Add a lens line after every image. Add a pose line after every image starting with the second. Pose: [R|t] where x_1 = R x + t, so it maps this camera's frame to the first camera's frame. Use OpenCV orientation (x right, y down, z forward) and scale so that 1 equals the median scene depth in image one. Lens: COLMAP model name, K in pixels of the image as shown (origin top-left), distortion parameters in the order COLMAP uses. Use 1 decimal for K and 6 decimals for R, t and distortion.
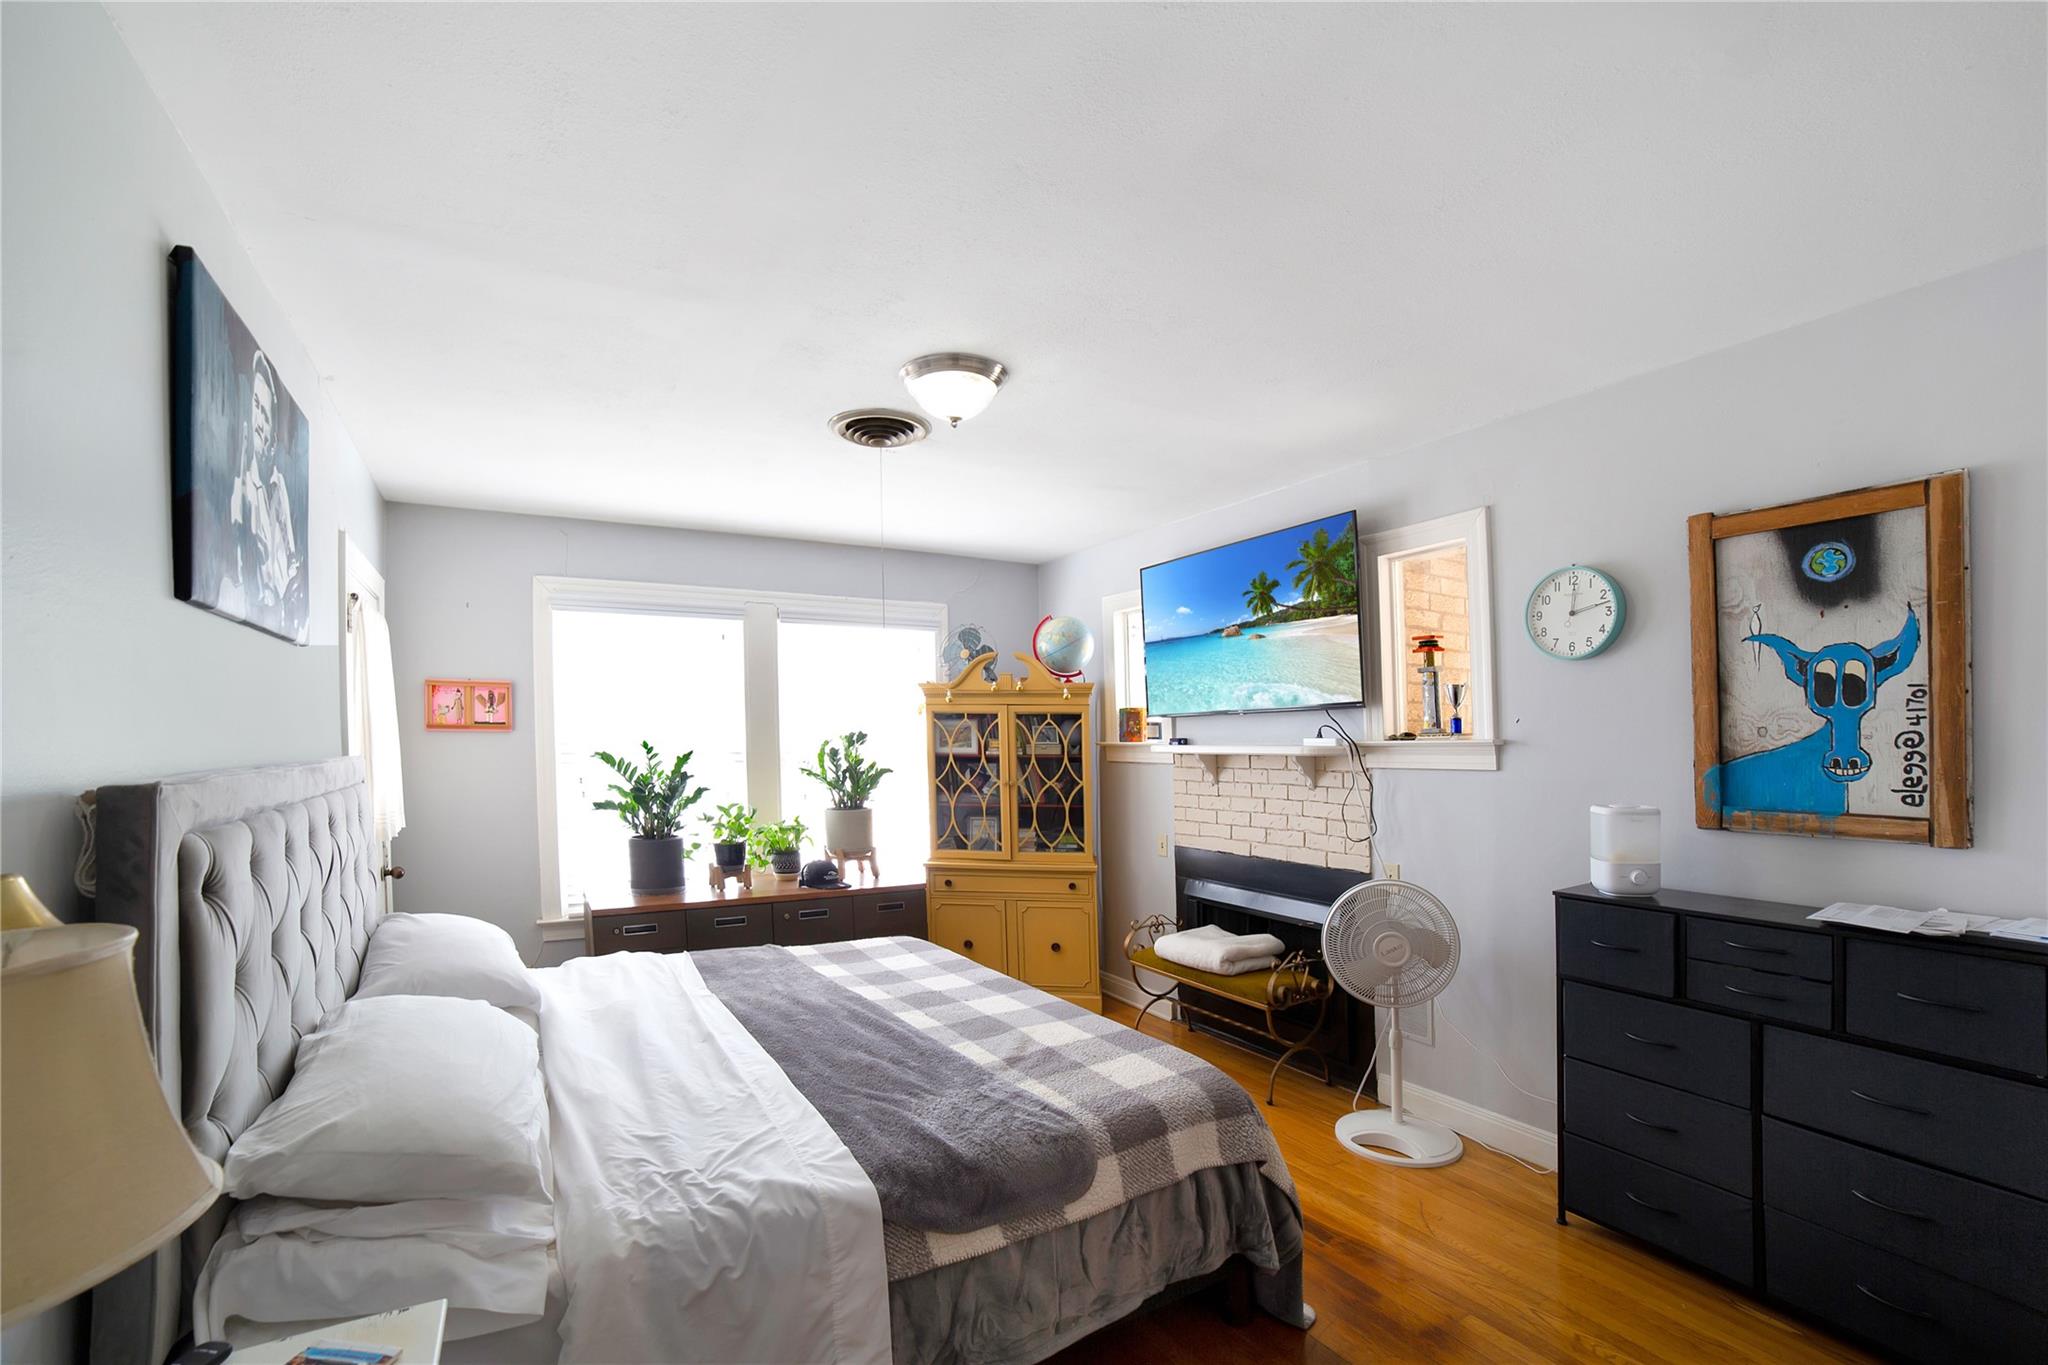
lens RADIAL K [[902.7, 0, 1007.2], [0, 902.7, 695.3], [0, 0, 1]] dist [-0.106816, 0.046863]
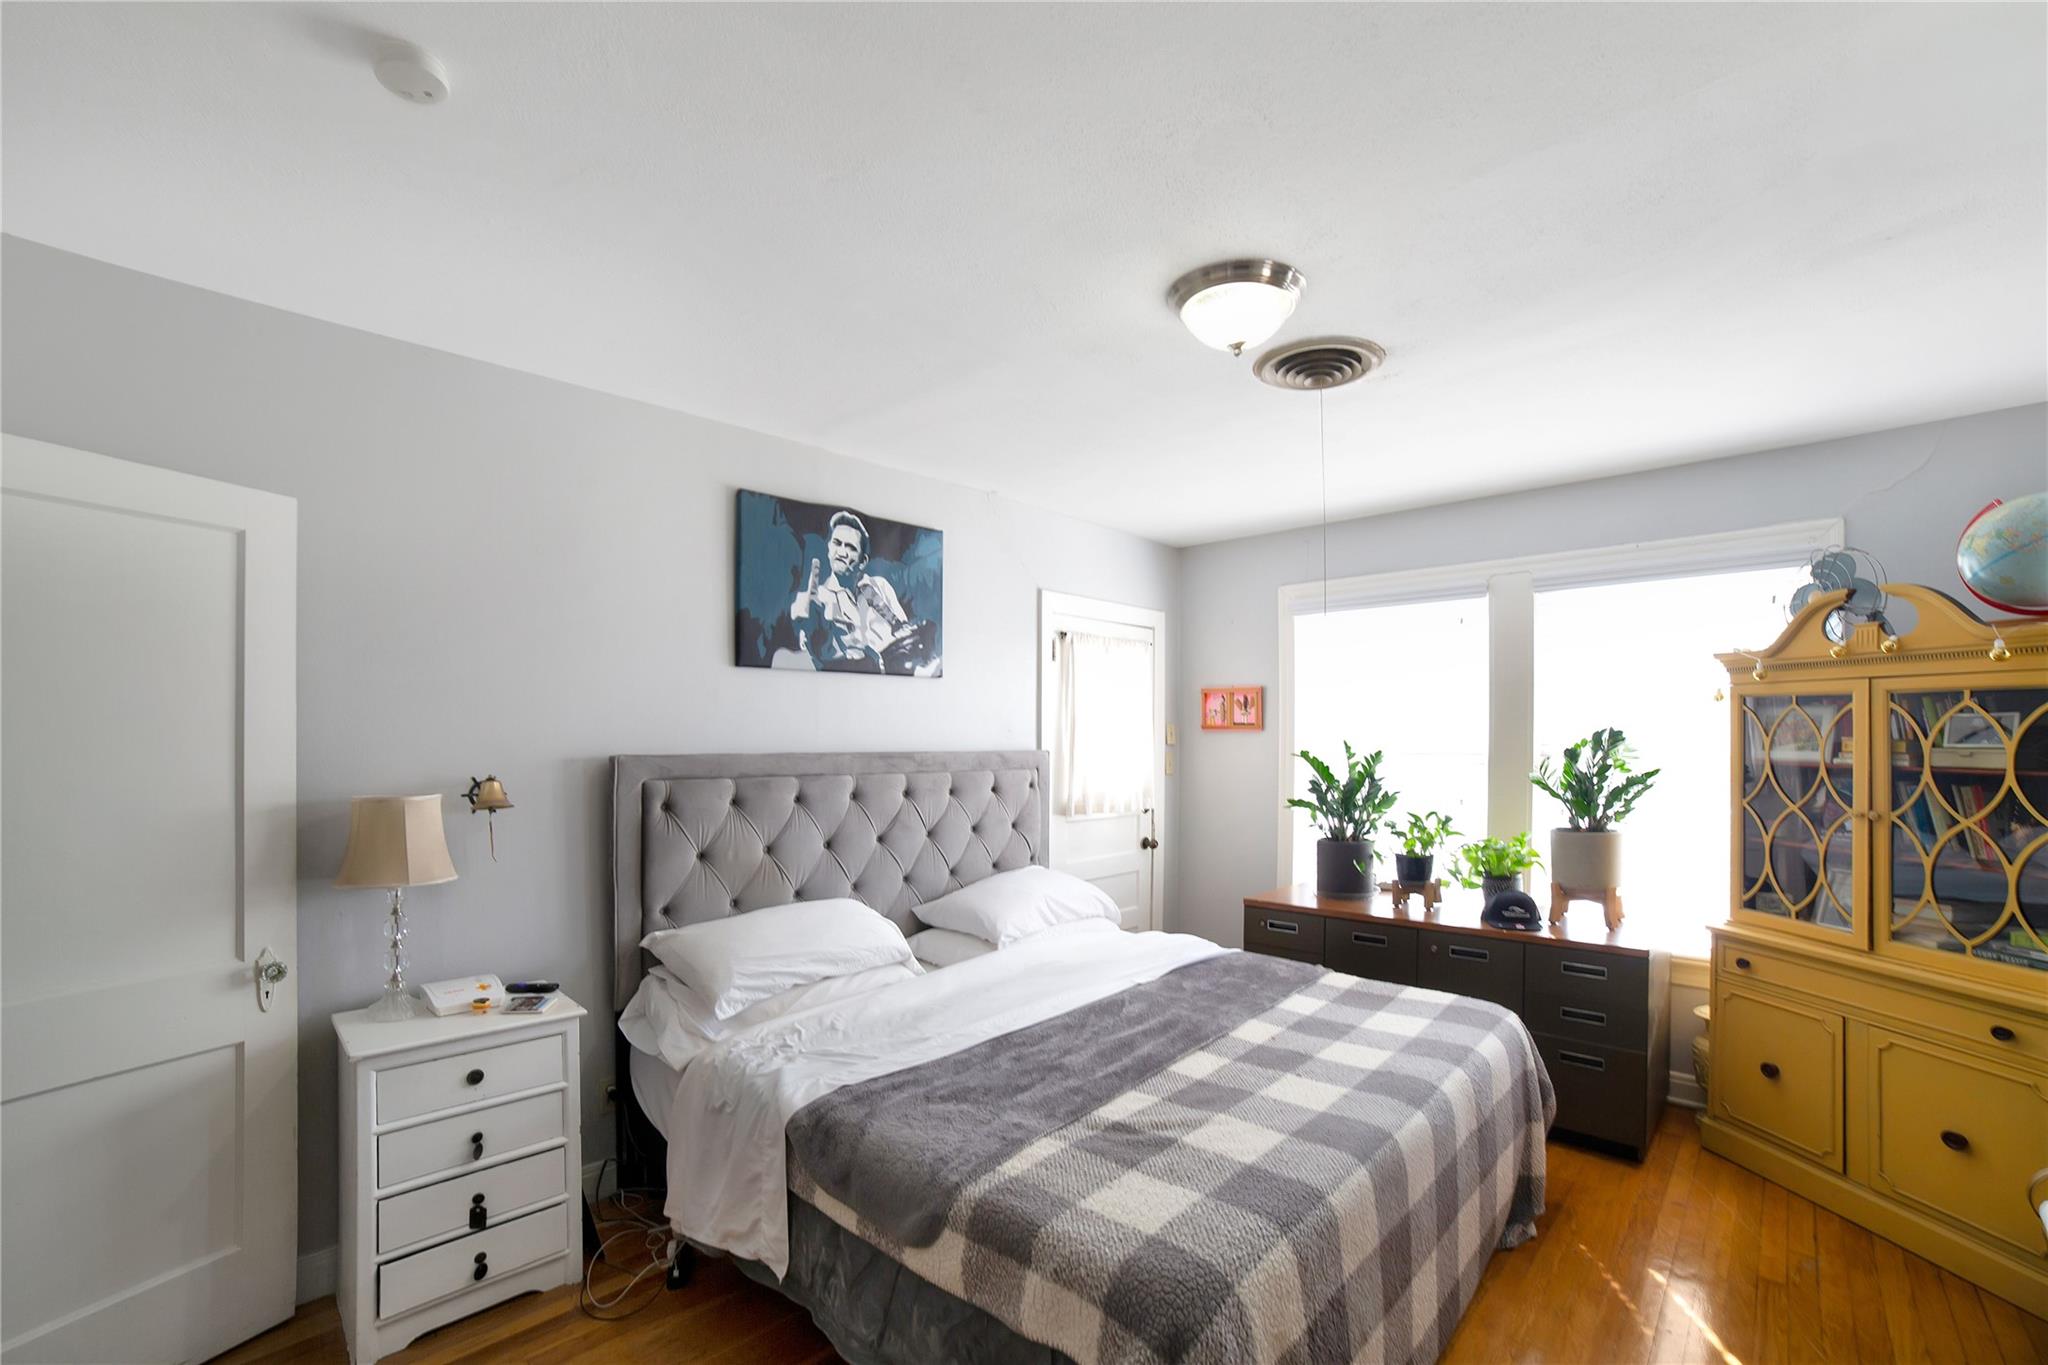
lens RADIAL K [[902.7, 0, 1007.2], [0, 902.7, 695.3], [0, 0, 1]] dist [-0.106816, 0.046863]
pose [[0.263004, -0.042065, -0.963877, 0.439167], [0.043835, 0.998538, -0.031616, 0.017111], [0.963798, -0.033936, 0.264464, 0.388356]]
